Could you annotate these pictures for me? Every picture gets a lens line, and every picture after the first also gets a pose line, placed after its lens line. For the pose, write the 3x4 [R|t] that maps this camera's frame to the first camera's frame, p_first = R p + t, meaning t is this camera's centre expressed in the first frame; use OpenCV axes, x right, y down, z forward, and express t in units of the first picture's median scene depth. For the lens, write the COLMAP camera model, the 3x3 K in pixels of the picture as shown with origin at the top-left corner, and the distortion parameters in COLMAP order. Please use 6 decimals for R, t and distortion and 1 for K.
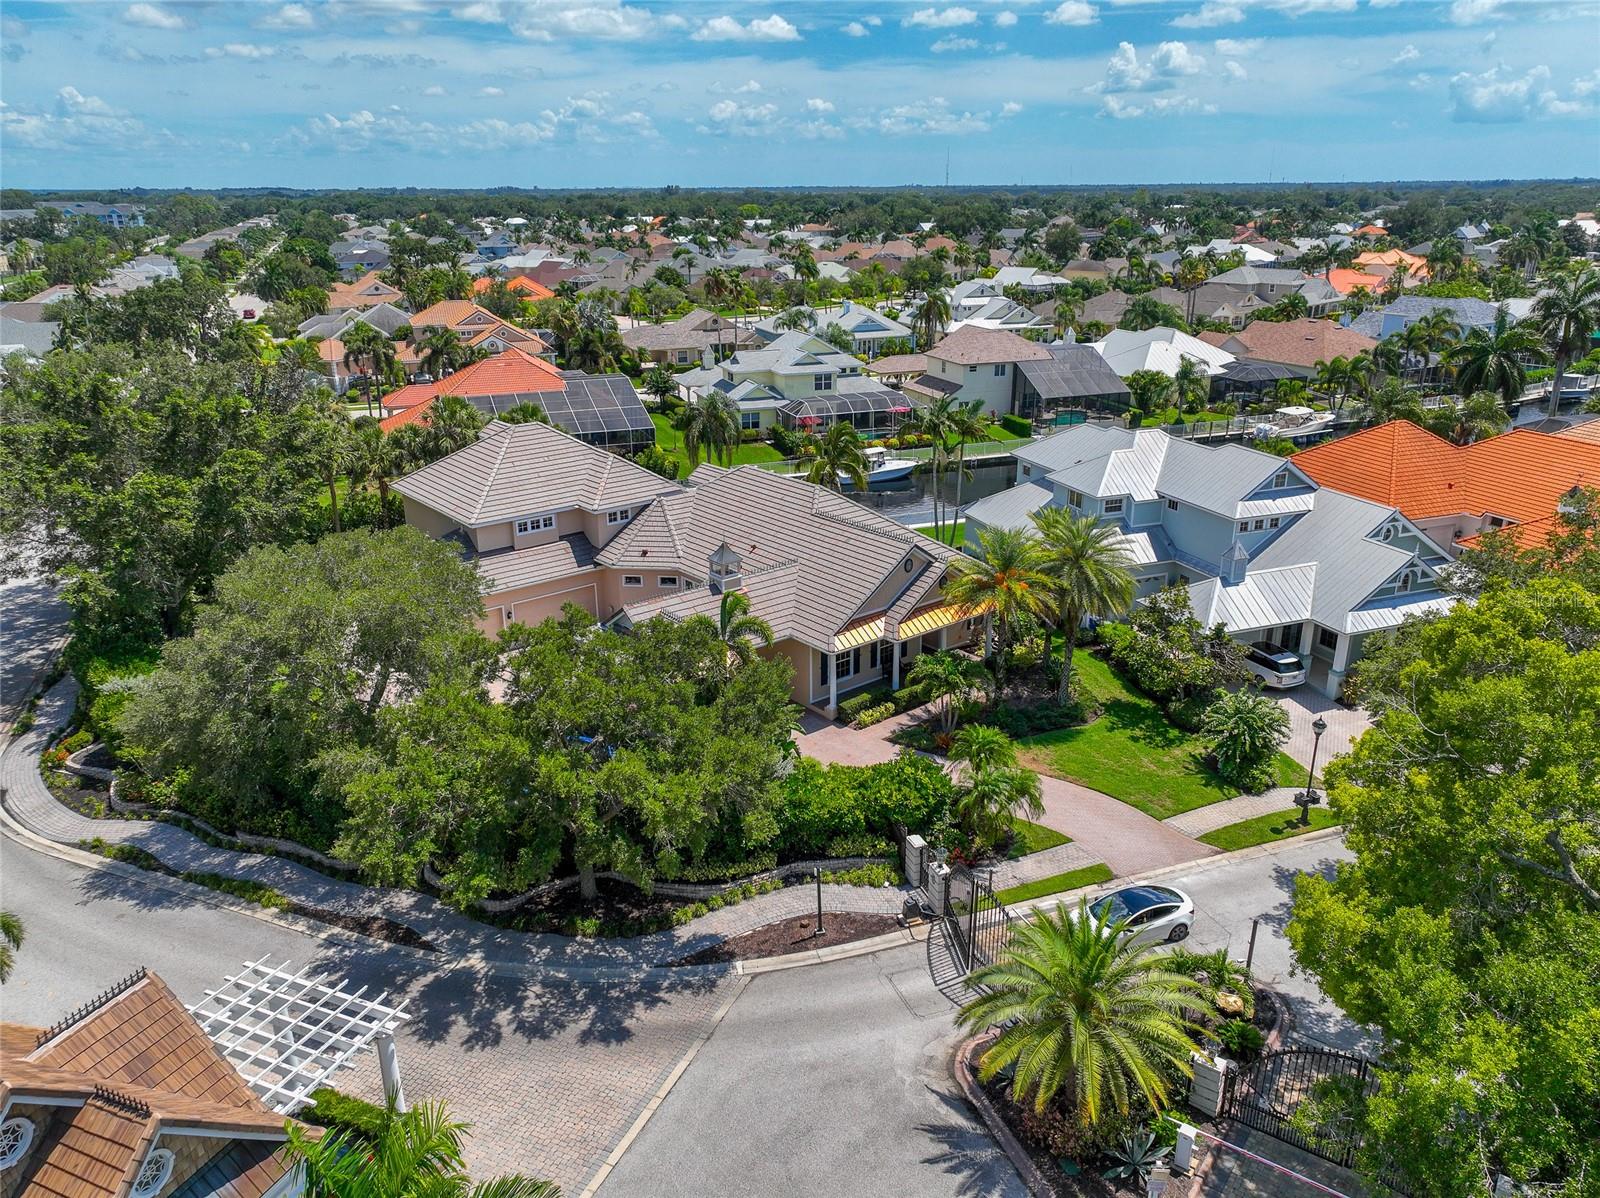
lens RADIAL K [[1159.4, 0, 800.0], [0, 1159.4, 599.0], [0, 0, 1]] dist [-0.013207, 0.049841]
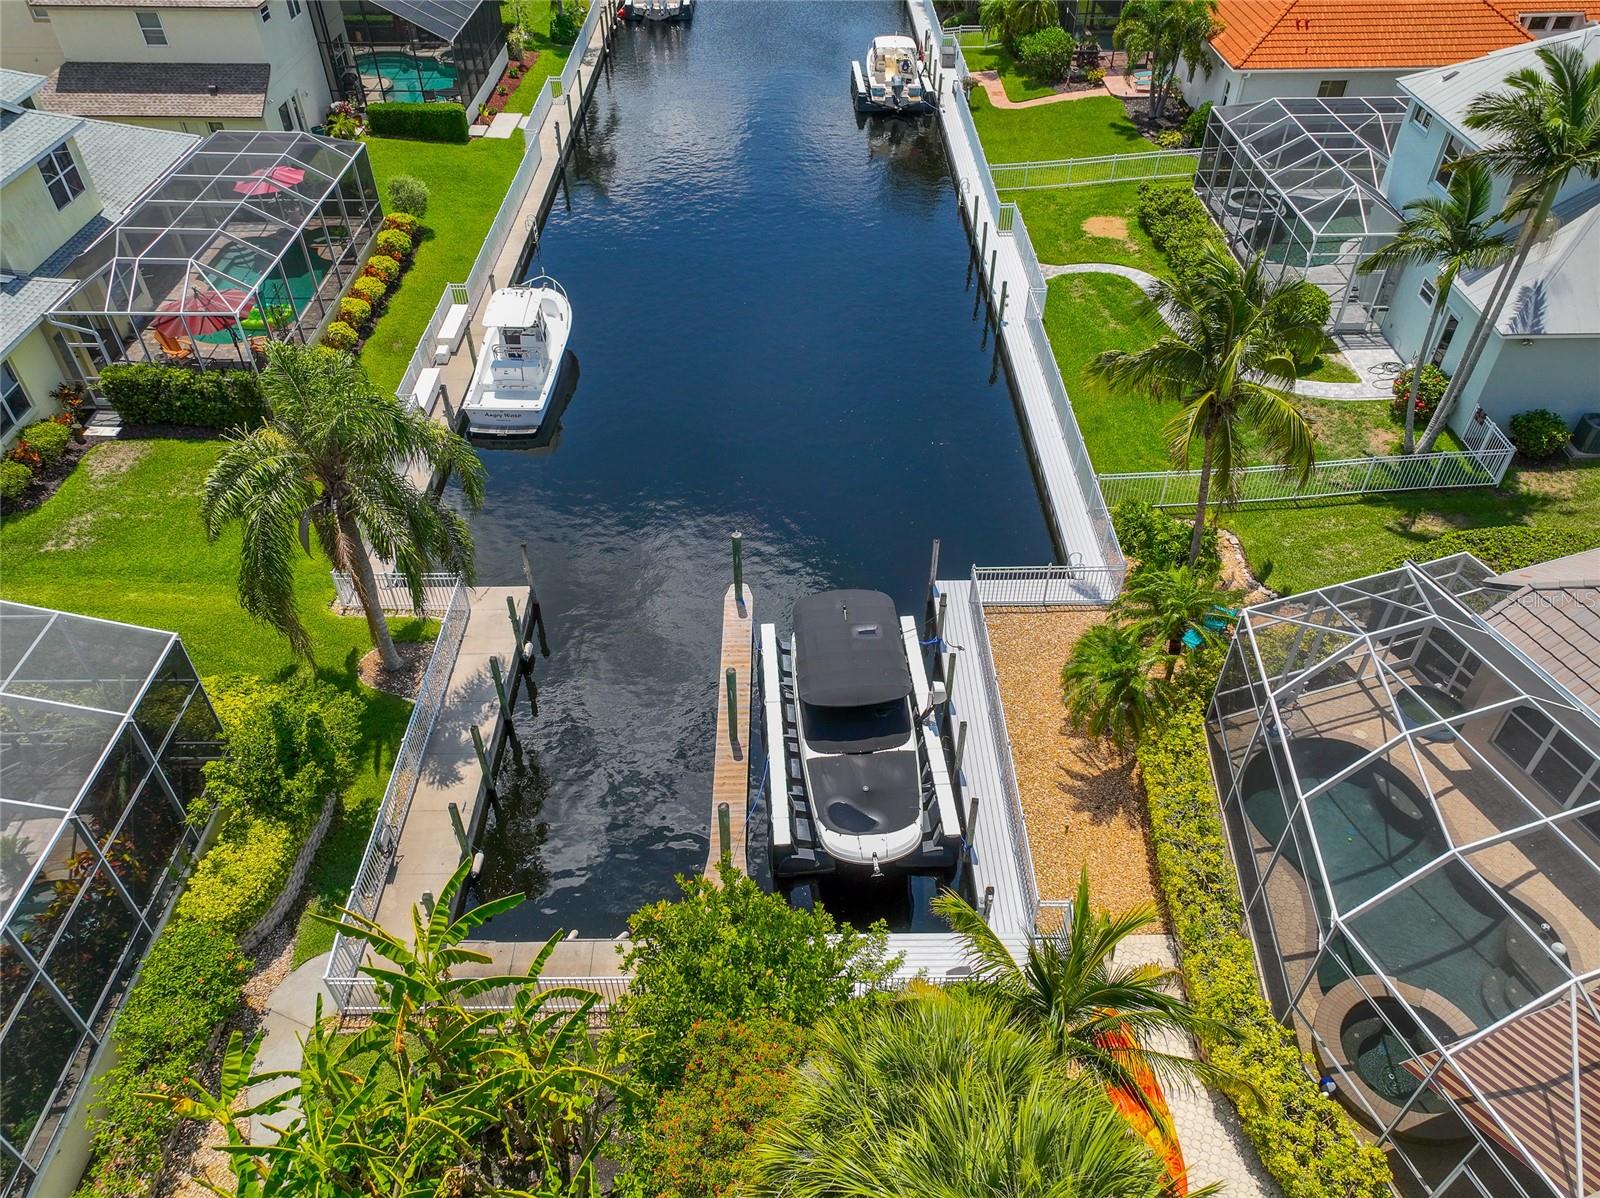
lens RADIAL K [[1153.8, 0, 800.0], [0, 1153.8, 599.0], [0, 0, 1]] dist [-0.002021, 0.023138]
pose [[0.341676, -0.616884, 0.709021, -0.377149], [0.311701, 0.786105, 0.533743, -0.371055], [-0.886623, 0.038636, 0.460877, 1.246397]]
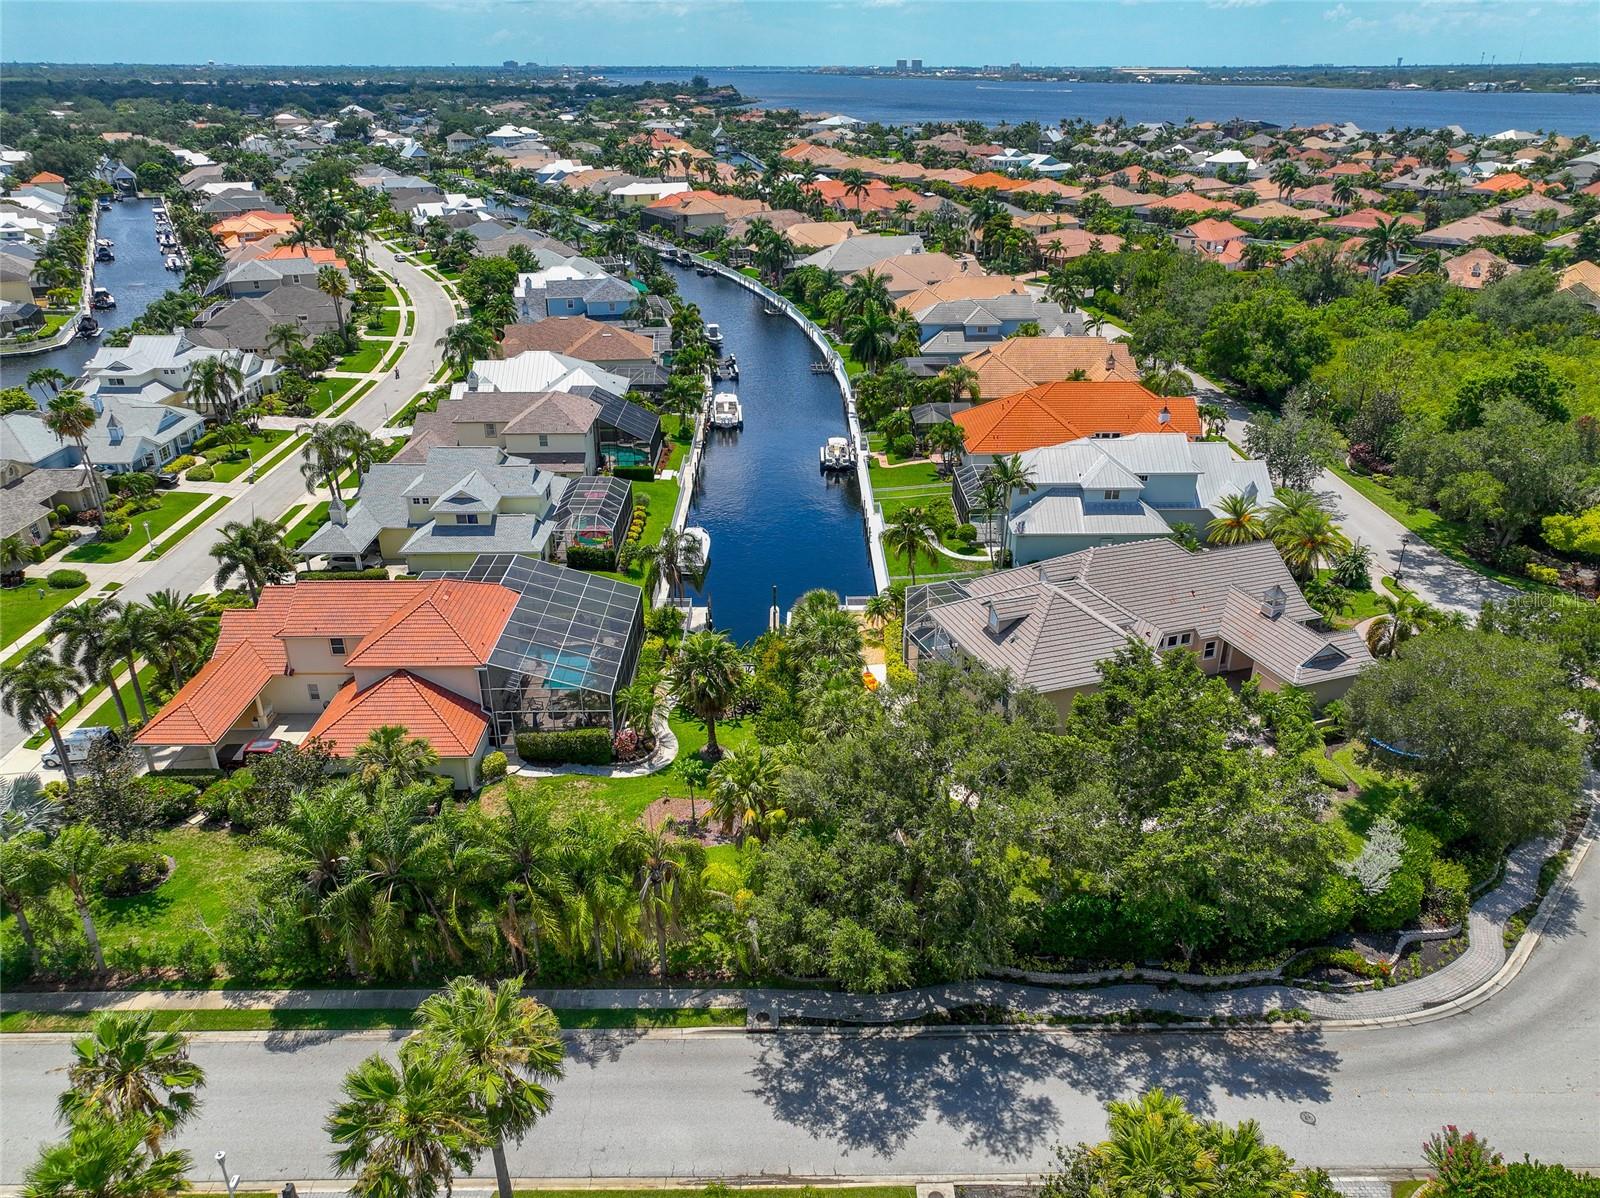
lens RADIAL K [[1159.4, 0, 800.0], [0, 1159.4, 599.0], [0, 0, 1]] dist [-0.013207, 0.049841]
pose [[0.338890, -0.391009, 0.855725, -1.371345], [0.313155, 0.904564, 0.289307, -0.577106], [-0.887180, 0.169931, 0.428994, 0.787908]]
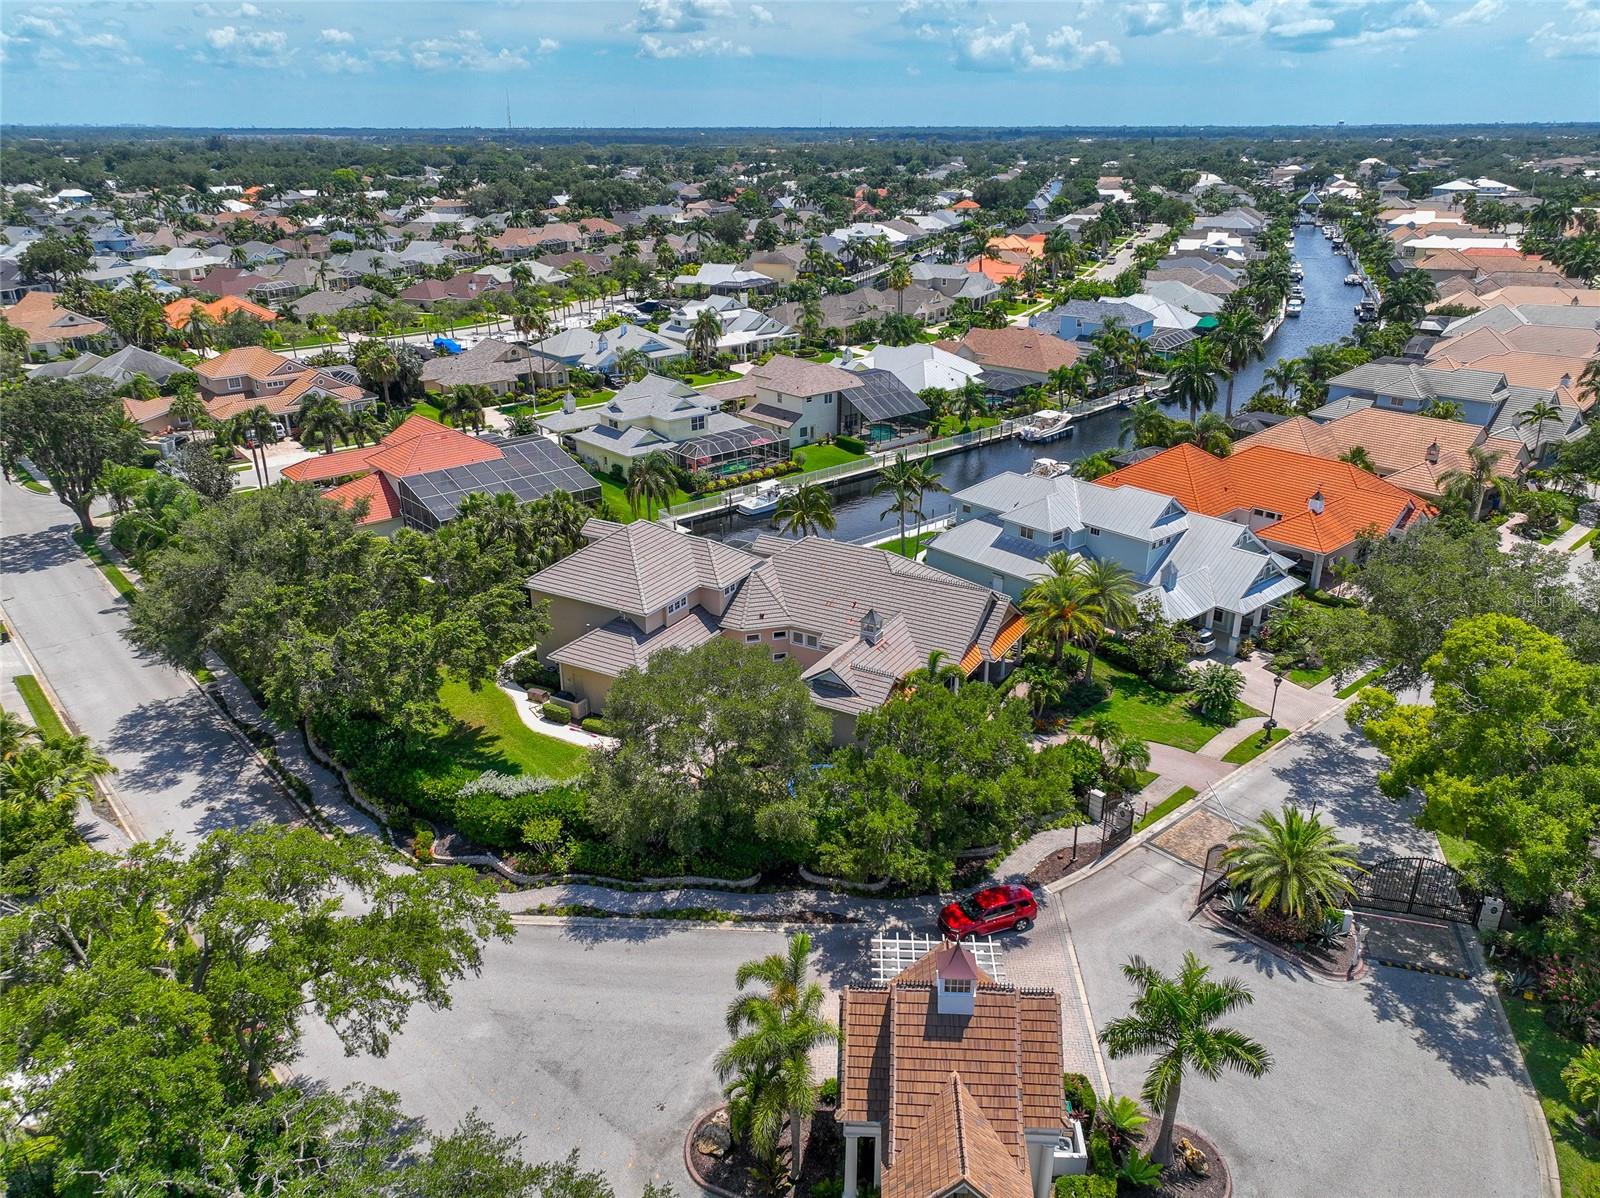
lens RADIAL K [[1153.8, 0, 800.0], [0, 1153.8, 599.0], [0, 0, 1]] dist [-0.002021, 0.023138]
pose [[0.937442, -0.130333, 0.322826, -0.514680], [0.115137, 0.991167, 0.065817, -0.140379], [-0.328553, -0.024531, 0.944167, -0.242832]]
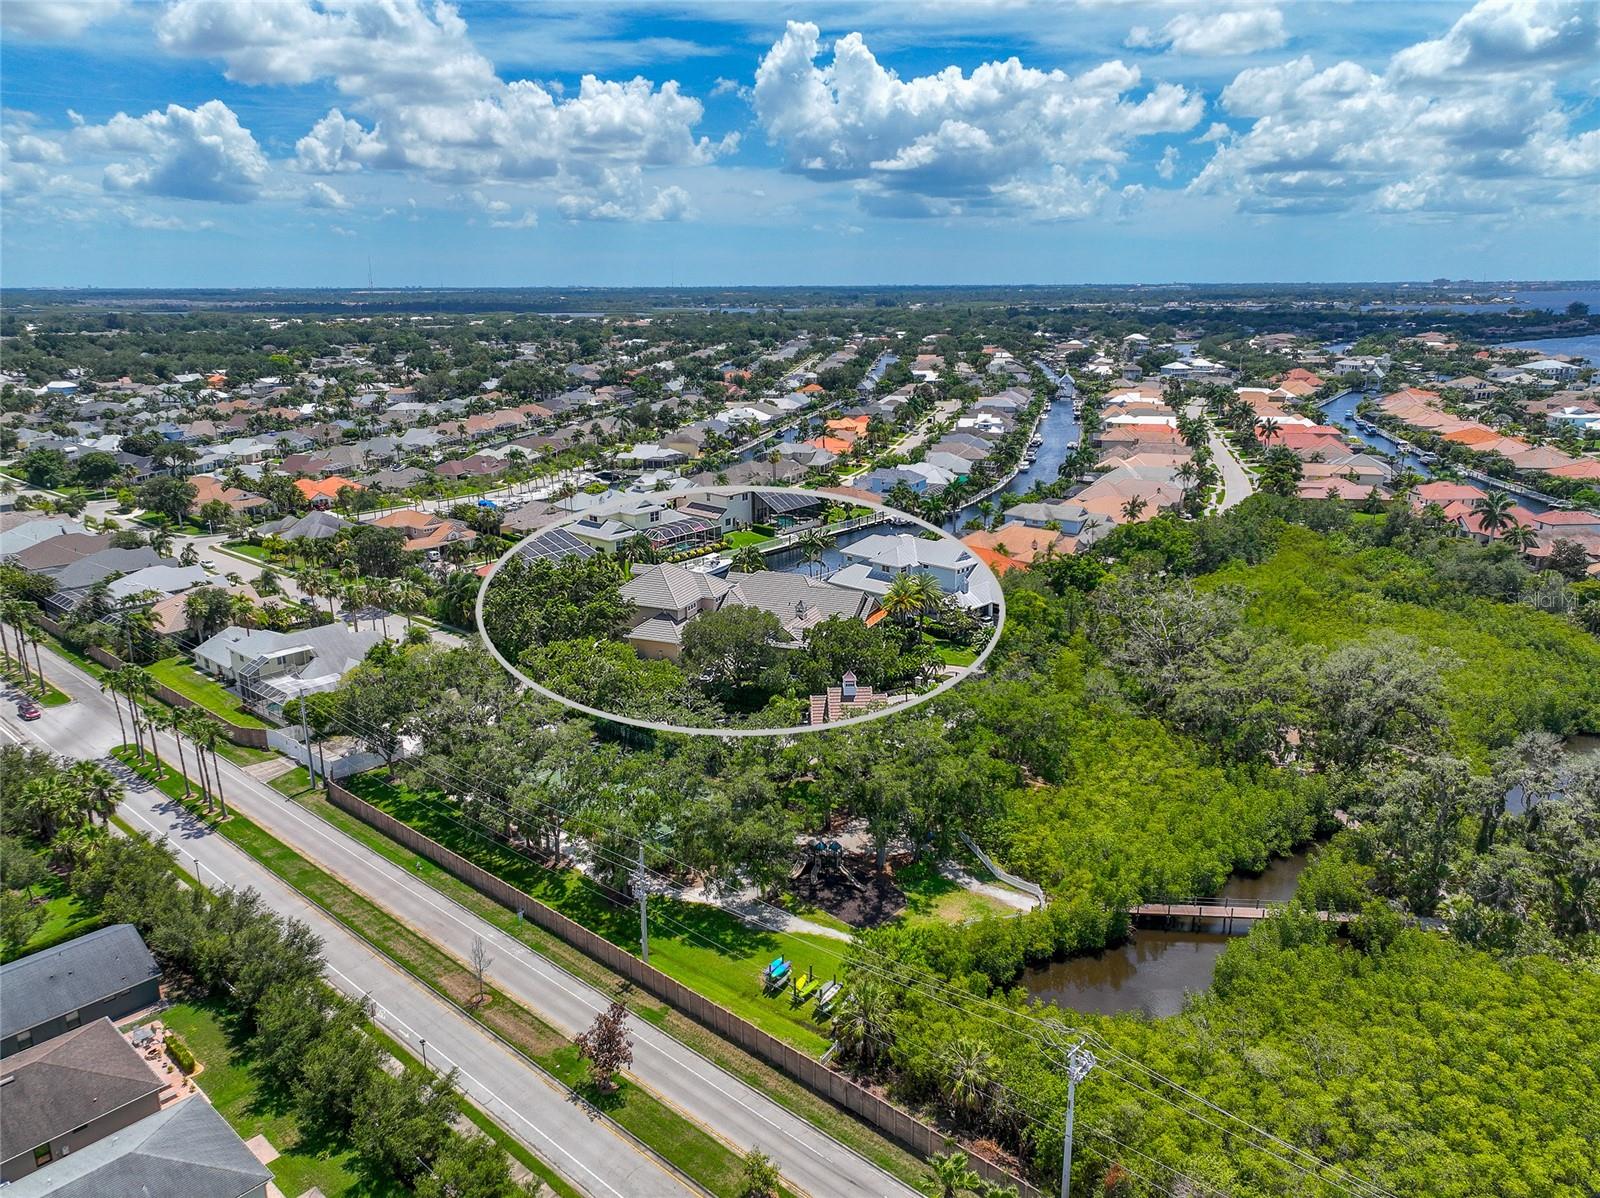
lens RADIAL K [[1673.3, 0, 800.0], [0, 1673.3, 599.0], [0, 0, 1]] dist [-0.000294, 0.006080]
pose [[0.892600, -0.121366, 0.434207, -1.496352], [0.153525, 0.987350, -0.039624, 0.087288], [-0.423905, 0.102030, 0.899941, -2.108170]]
